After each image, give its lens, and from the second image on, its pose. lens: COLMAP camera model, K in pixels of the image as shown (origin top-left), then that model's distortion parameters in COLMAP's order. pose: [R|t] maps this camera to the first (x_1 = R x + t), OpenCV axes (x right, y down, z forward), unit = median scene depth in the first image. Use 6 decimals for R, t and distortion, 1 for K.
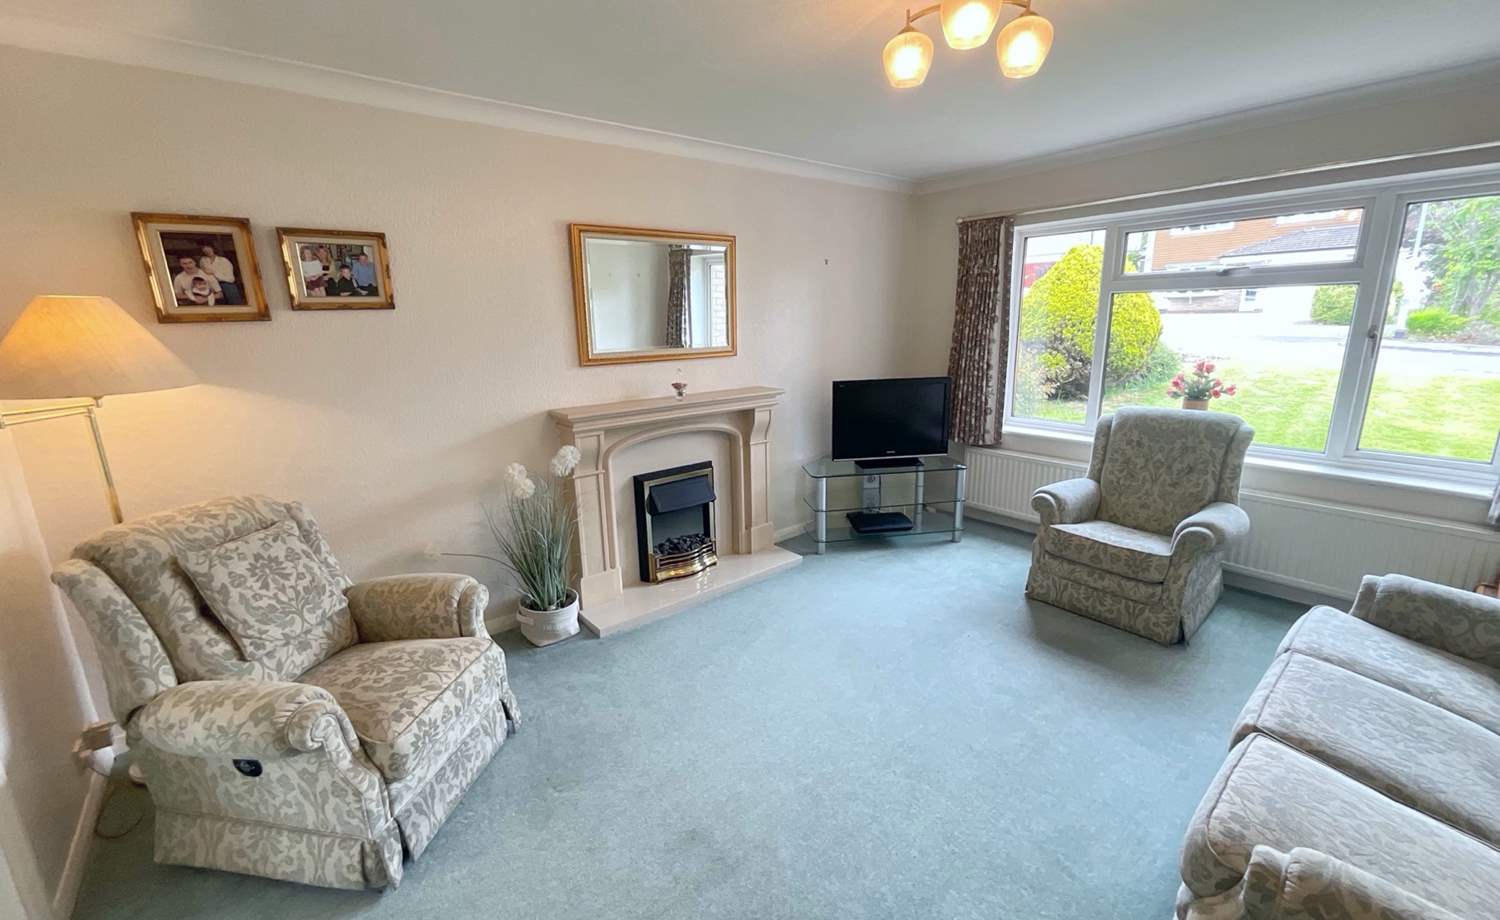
lens RADIAL K [[609.1, 0, 762.9], [0, 609.1, 462.0], [0, 0, 1]] dist [-0.002844, -0.000794]
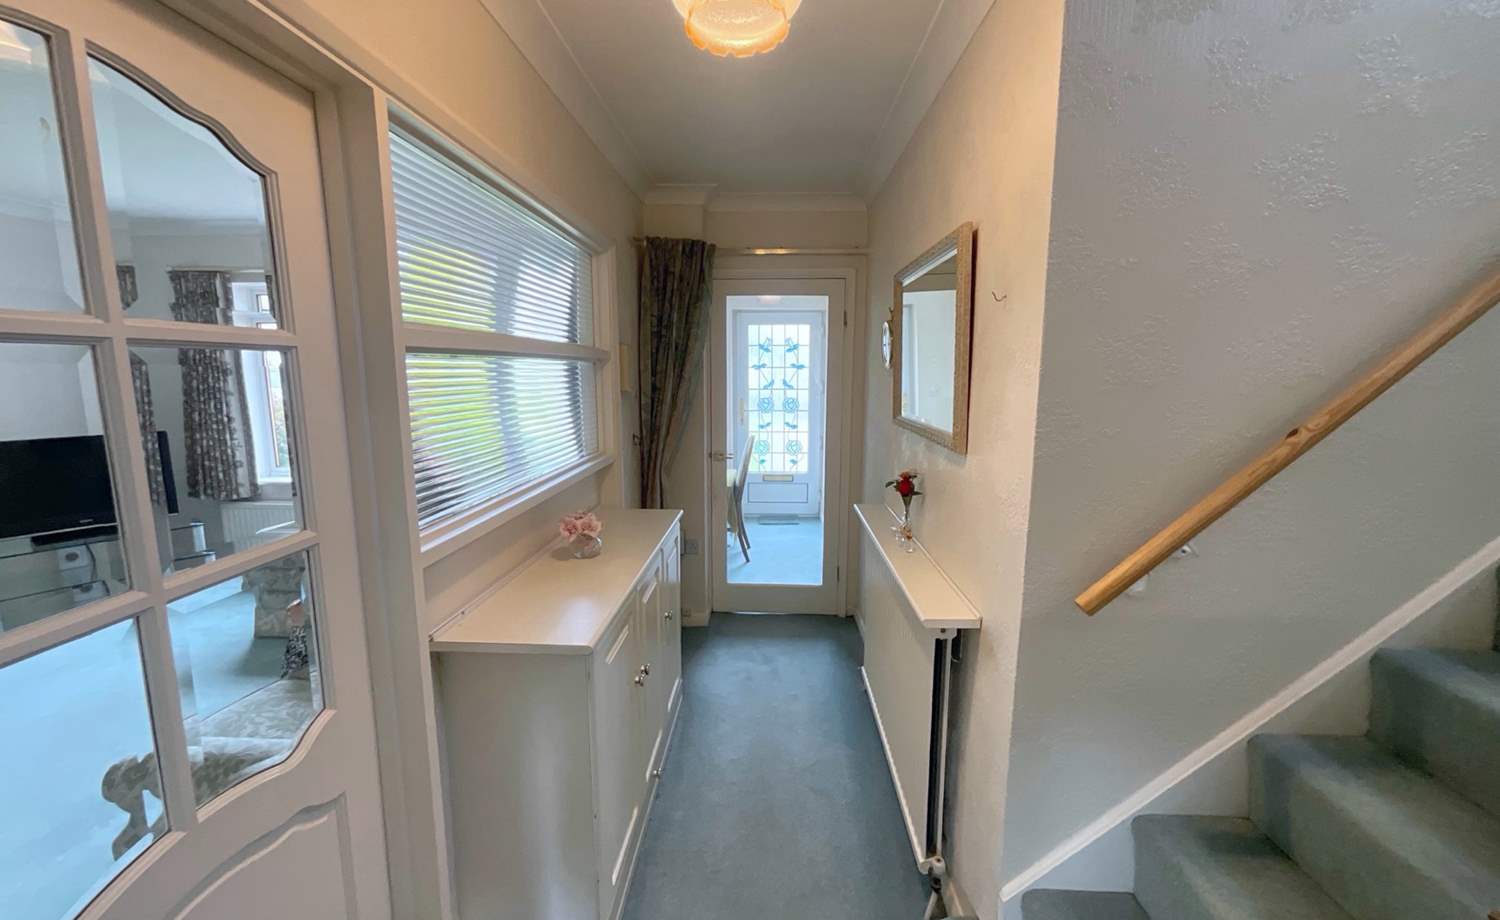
lens RADIAL K [[609.1, 0, 749.7], [0, 609.1, 465.7], [0, 0, 1]] dist [-0.002844, -0.000794]
pose [[0.671941, -0.096546, 0.734285, 0.208638], [0.152596, 0.988241, -0.009704, 0.055522], [-0.724714, 0.118570, 0.678772, -0.268153]]
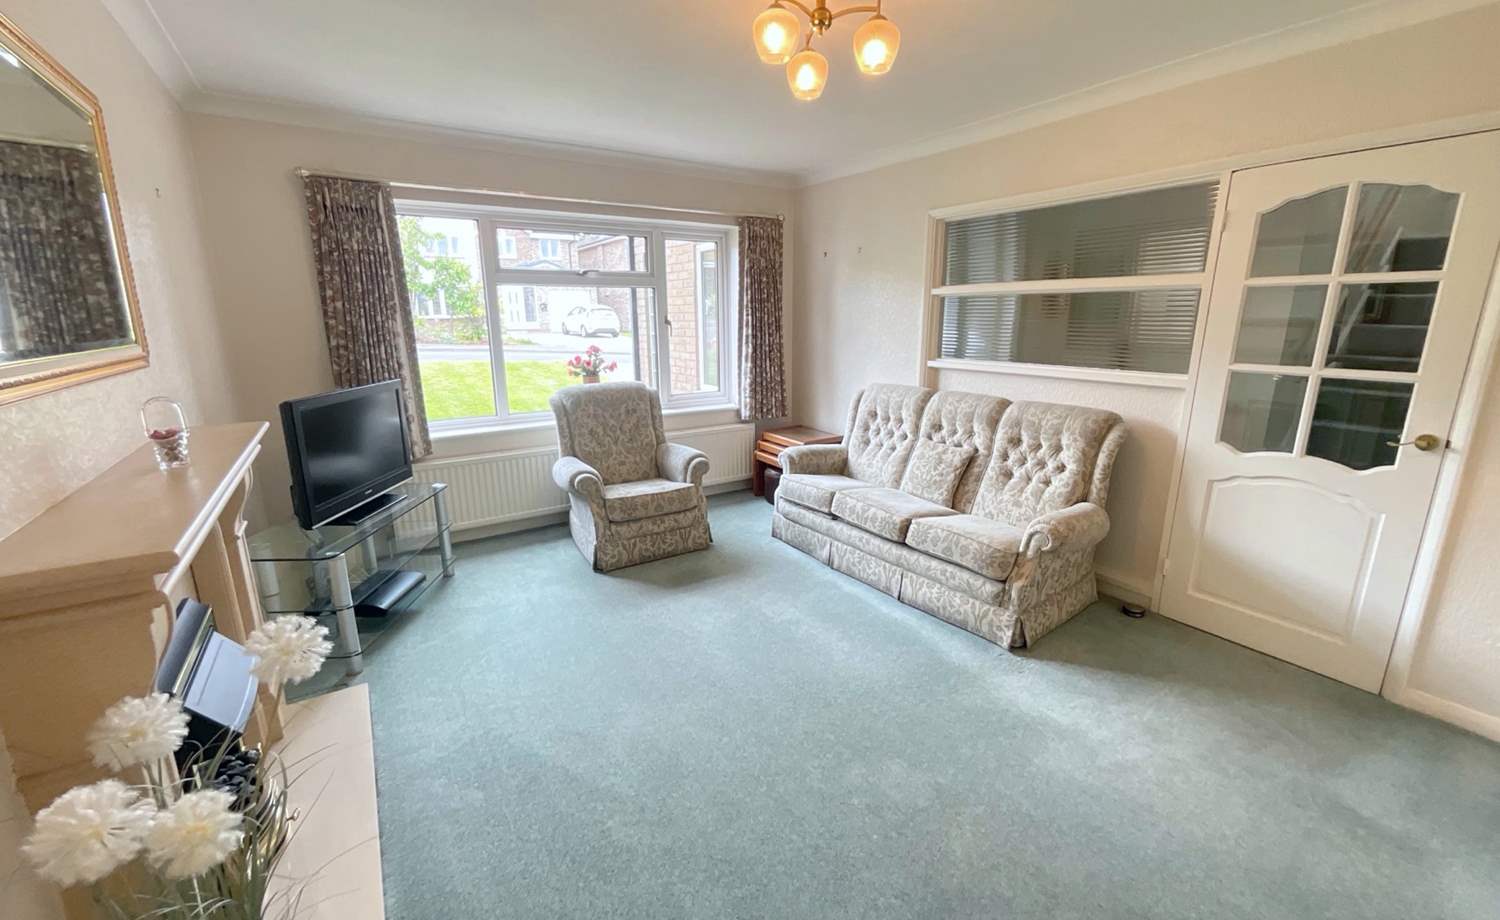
lens RADIAL K [[609.1, 0, 751.2], [0, 609.1, 458.6], [0, 0, 1]] dist [-0.002844, -0.000794]
pose [[0.108348, -0.215222, 0.970536, -0.406837], [0.228735, 0.955486, 0.186349, -0.081383], [-0.967441, 0.201805, 0.152753, 0.439890]]
